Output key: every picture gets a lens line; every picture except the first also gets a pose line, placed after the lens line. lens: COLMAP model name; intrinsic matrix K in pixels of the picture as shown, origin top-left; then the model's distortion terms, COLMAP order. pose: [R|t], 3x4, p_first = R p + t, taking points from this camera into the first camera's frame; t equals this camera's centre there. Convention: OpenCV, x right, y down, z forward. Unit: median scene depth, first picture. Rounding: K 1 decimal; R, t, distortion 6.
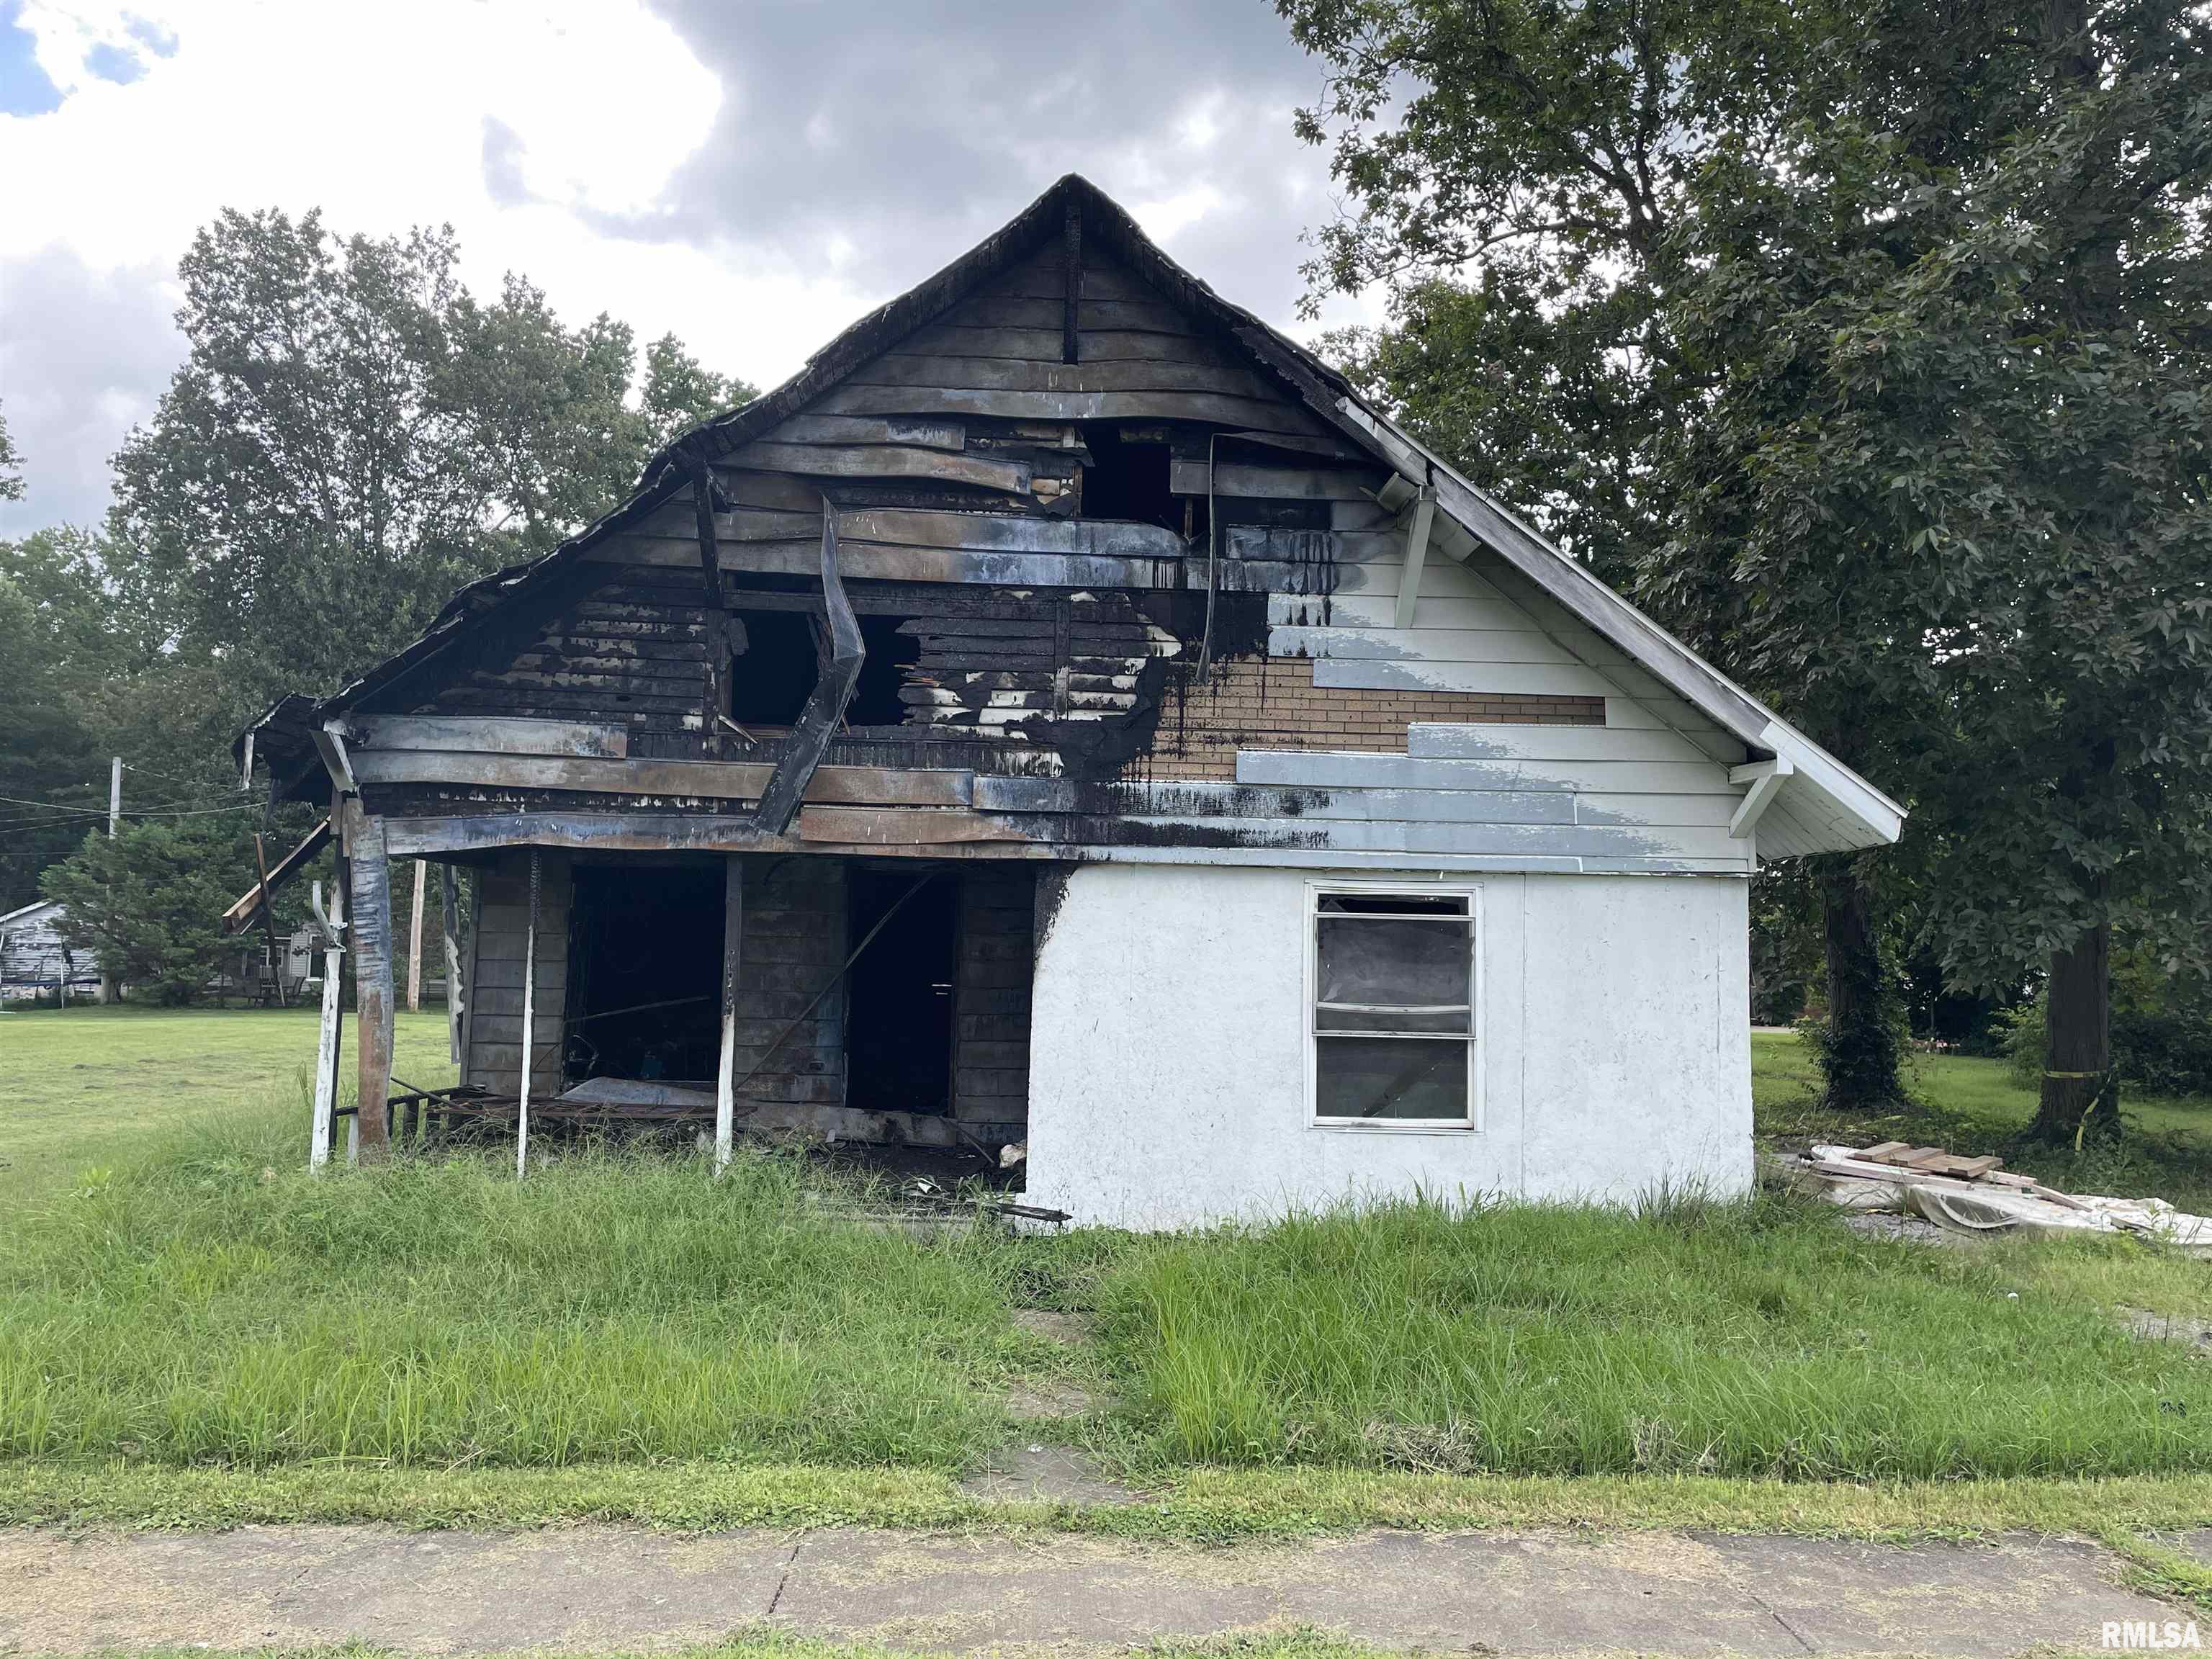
lens RADIAL K [[1671.3, 0, 1121.2], [0, 1671.3, 830.1], [0, 0, 1]] dist [0.071244, -0.045591]
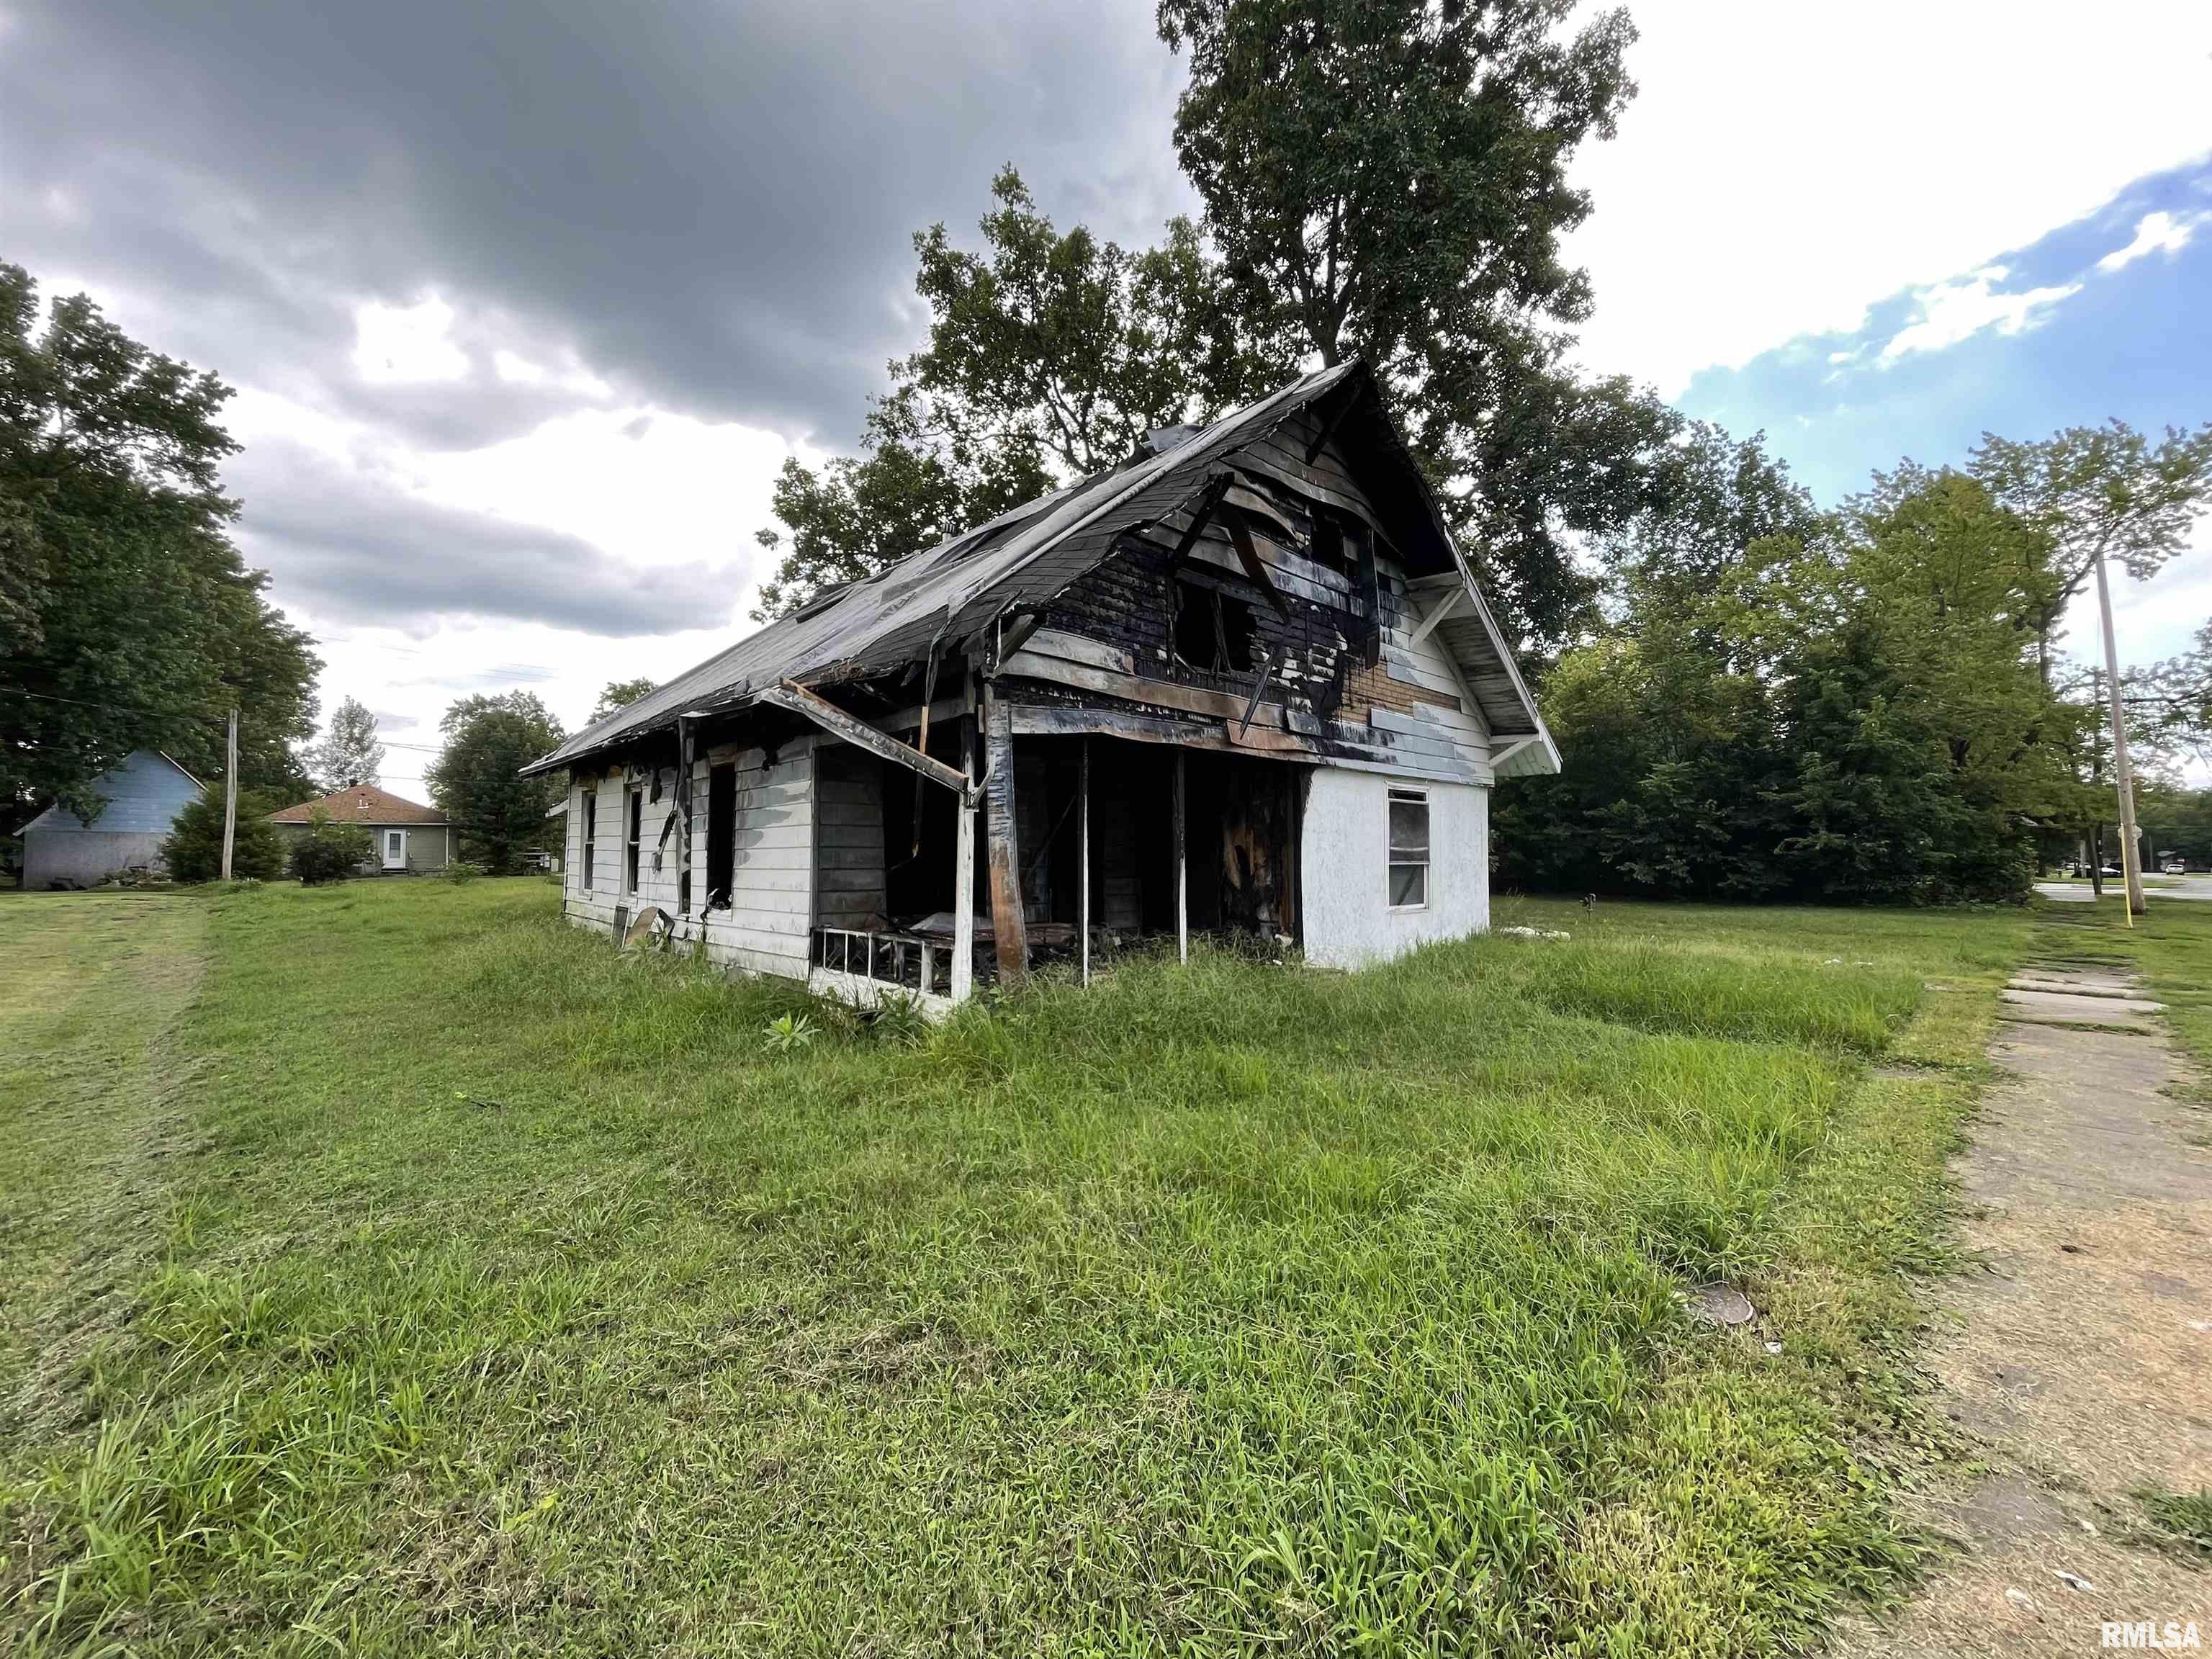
lens RADIAL K [[895.1, 0, 1101.7], [0, 895.1, 825.8], [0, 0, 1]] dist [0.005929, -0.001264]
pose [[0.766690, 0.003108, 0.642010, -0.772076], [-0.041175, 0.998168, 0.044340, 0.048218], [-0.640696, -0.060430, 0.765413, 0.440405]]
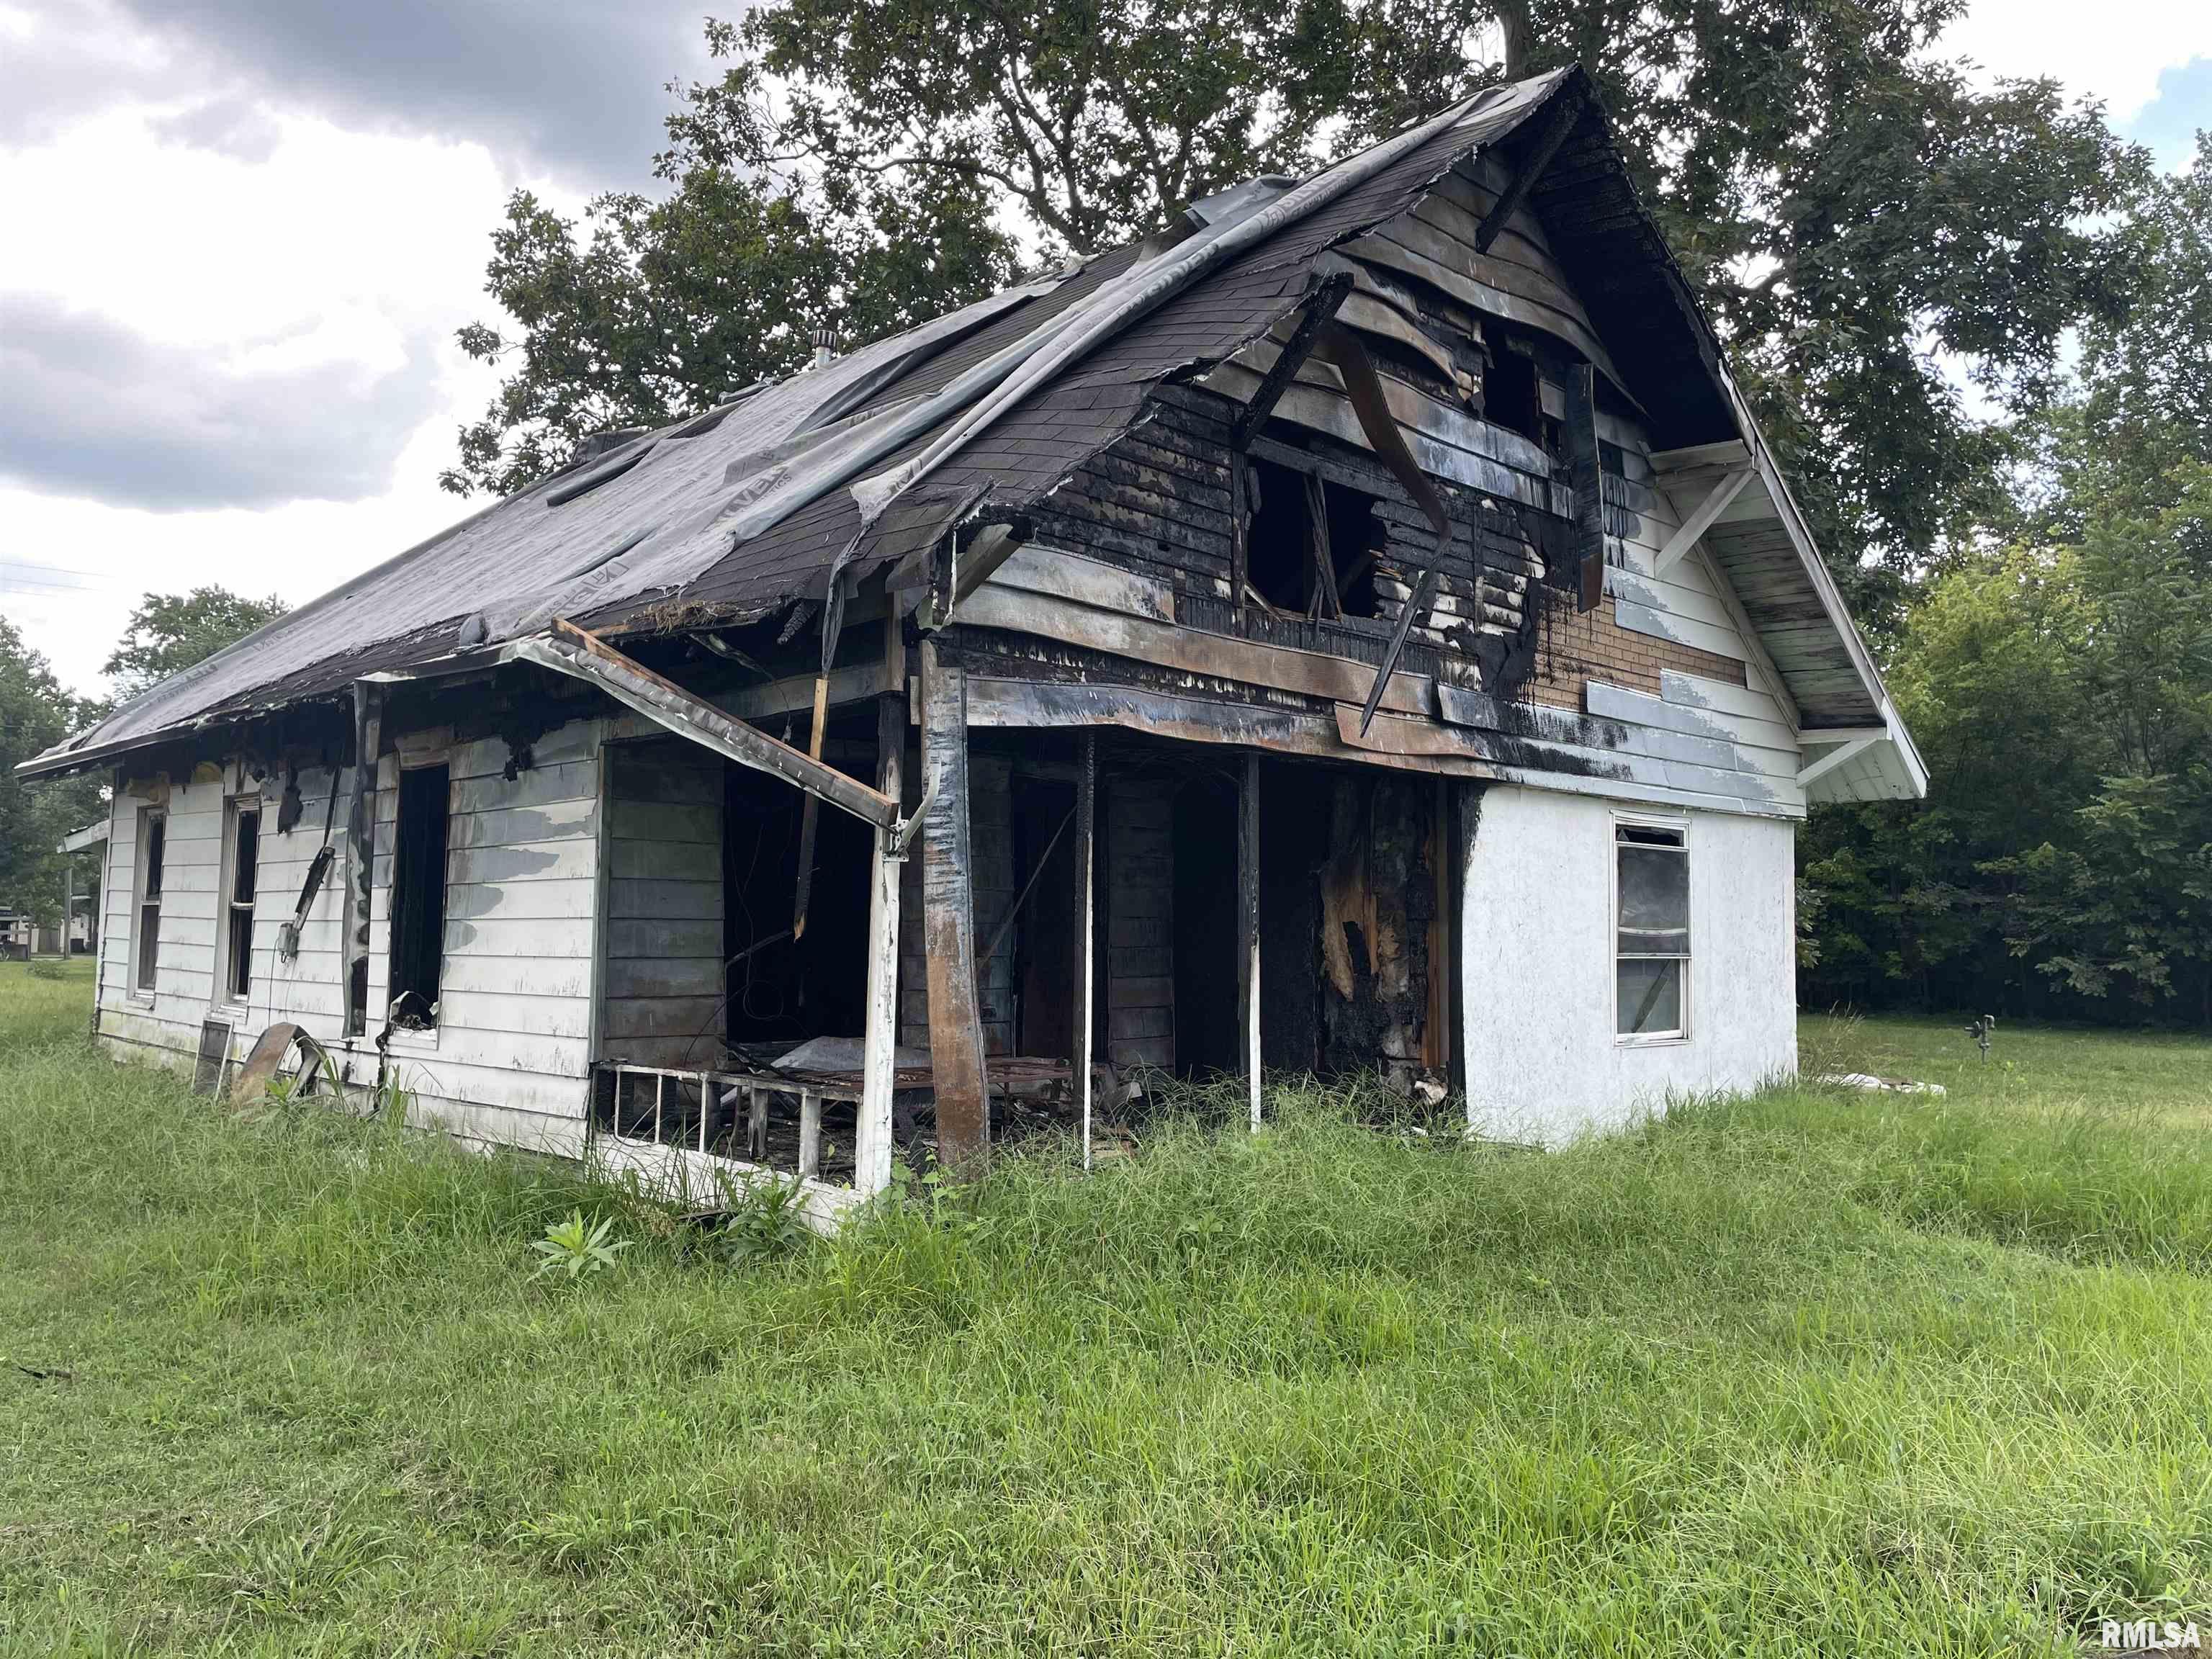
lens RADIAL K [[1671.3, 0, 1114.6], [0, 1671.3, 832.2], [0, 0, 1]] dist [0.071244, -0.045591]
pose [[0.752646, 0.028471, 0.657809, -0.816079], [-0.053386, 0.998414, 0.017870, 0.041524], [-0.656257, -0.048567, 0.752973, 0.414772]]
